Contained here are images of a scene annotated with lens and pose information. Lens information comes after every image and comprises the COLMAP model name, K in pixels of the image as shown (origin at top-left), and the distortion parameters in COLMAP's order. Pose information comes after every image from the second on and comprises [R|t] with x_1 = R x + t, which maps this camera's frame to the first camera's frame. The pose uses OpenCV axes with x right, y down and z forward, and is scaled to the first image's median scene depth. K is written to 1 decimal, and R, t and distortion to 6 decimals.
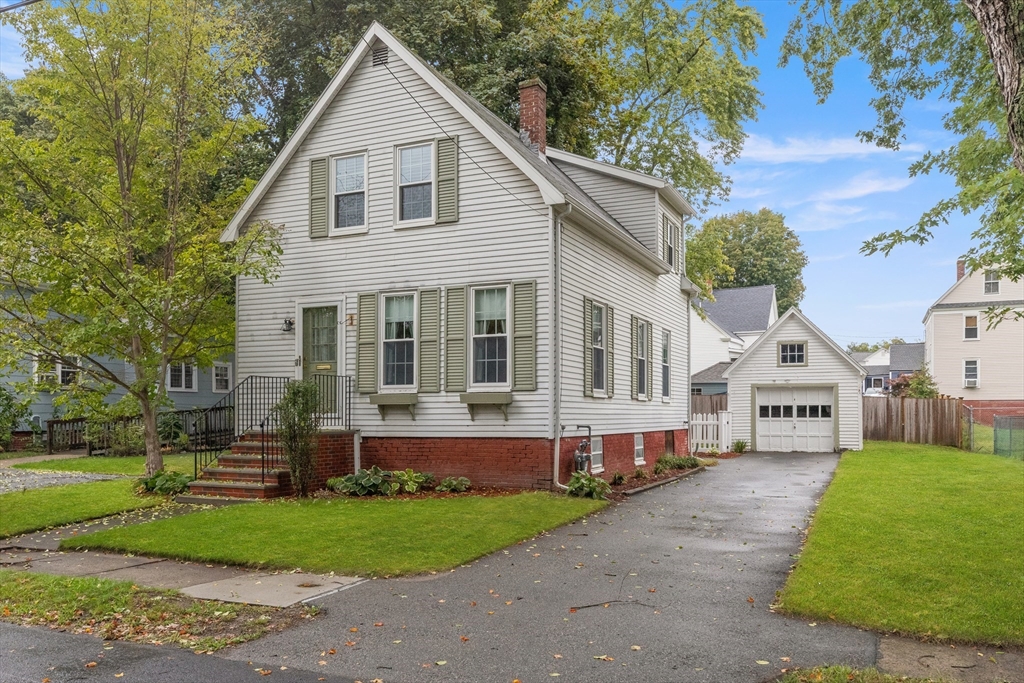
lens RADIAL K [[858.1, 0, 512.0], [0, 858.1, 341.5], [0, 0, 1]] dist [0.001856, 0.000246]
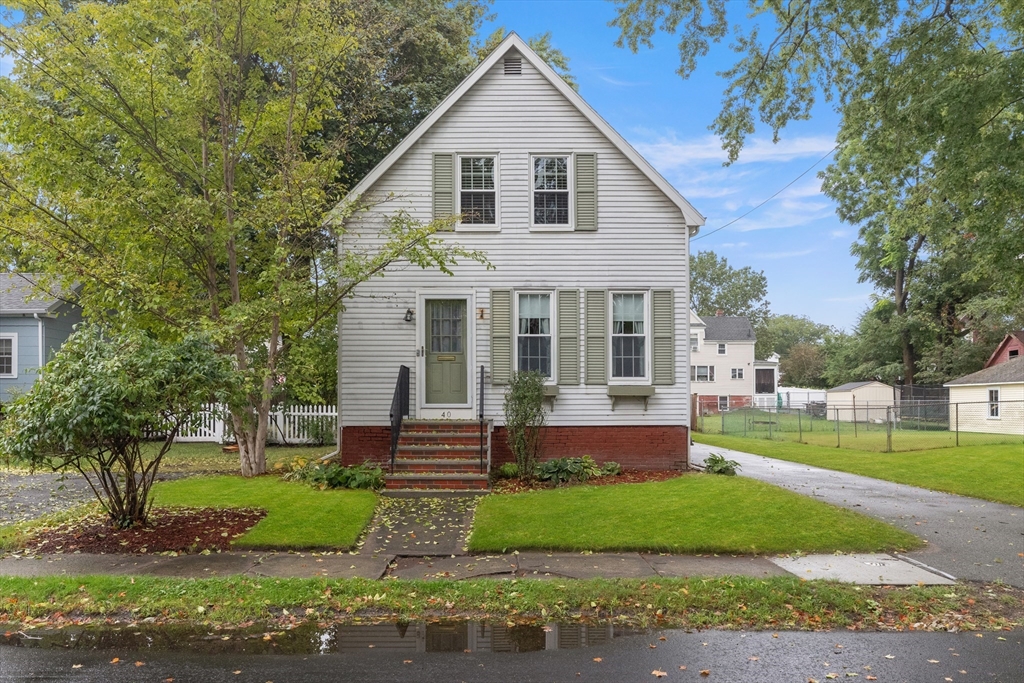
lens RADIAL K [[748.2, 0, 512.0], [0, 748.2, 341.5], [0, 0, 1]] dist [0.007871, 0.000769]
pose [[0.896694, 0.041772, 0.440676, -0.564612], [-0.038354, 0.999125, -0.016665, 0.022500], [-0.440986, -0.001958, 0.897512, 0.176581]]
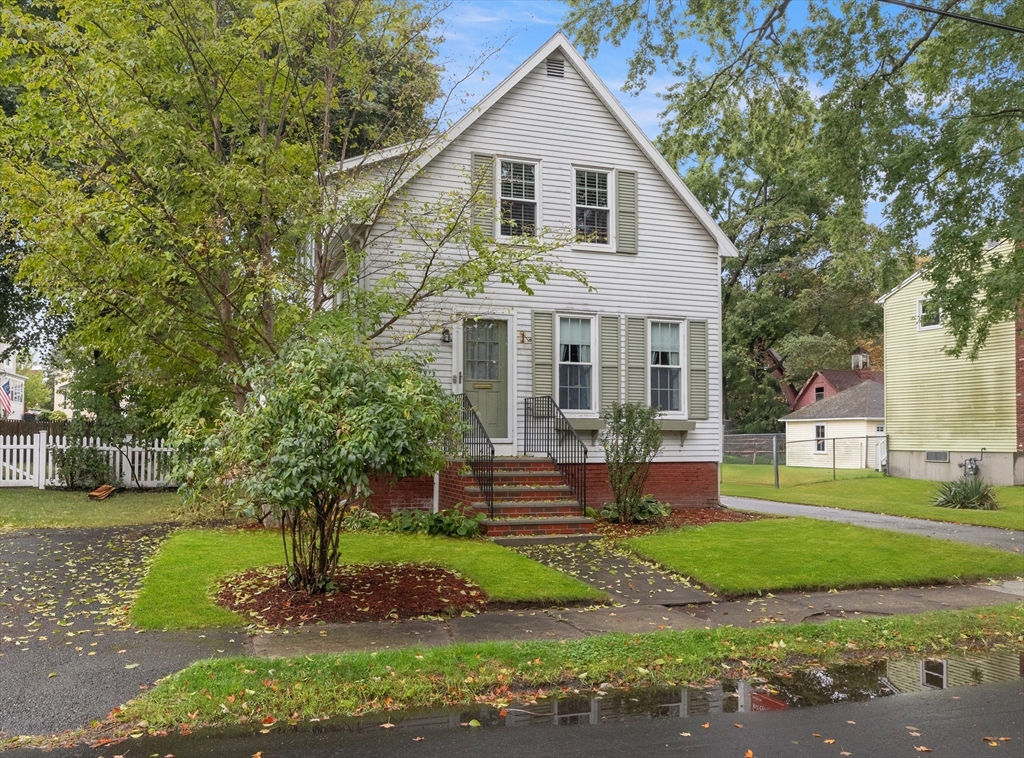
lens RADIAL K [[862.2, 0, 518.3], [0, 862.2, 340.7], [0, 0, 1]] dist [0.002762, 0.002689]
pose [[0.698452, 0.088041, 0.710221, -0.871486], [-0.062877, 0.996116, -0.061646, 0.037046], [-0.712889, -0.001599, 0.701275, 0.359200]]
